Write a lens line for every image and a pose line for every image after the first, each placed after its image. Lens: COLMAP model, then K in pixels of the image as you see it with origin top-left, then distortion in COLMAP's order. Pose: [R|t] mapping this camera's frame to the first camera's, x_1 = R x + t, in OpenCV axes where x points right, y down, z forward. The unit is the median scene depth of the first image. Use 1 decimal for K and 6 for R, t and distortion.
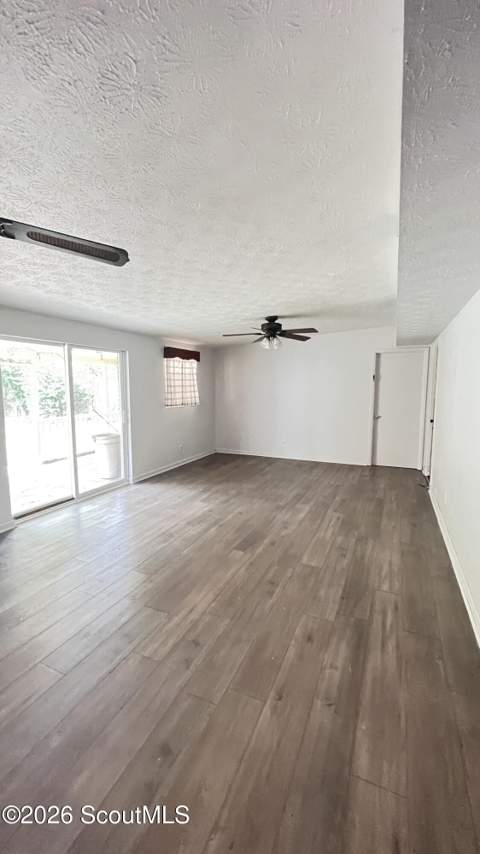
lens RADIAL K [[338.3, 0, 240.0], [0, 338.3, 427.0], [0, 0, 1]] dist [-0.000438, -0.000348]
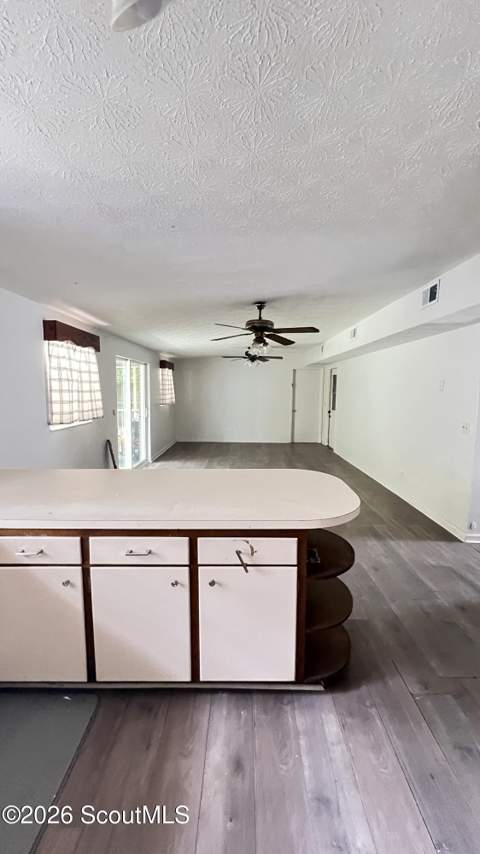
lens RADIAL K [[338.3, 0, 240.0], [0, 338.3, 427.0], [0, 0, 1]] dist [-0.000438, -0.000348]
pose [[0.912089, -0.035715, 0.408434, -0.453206], [0.035504, 0.999337, 0.008099, 0.023272], [-0.408453, 0.007114, 0.912752, -0.302782]]
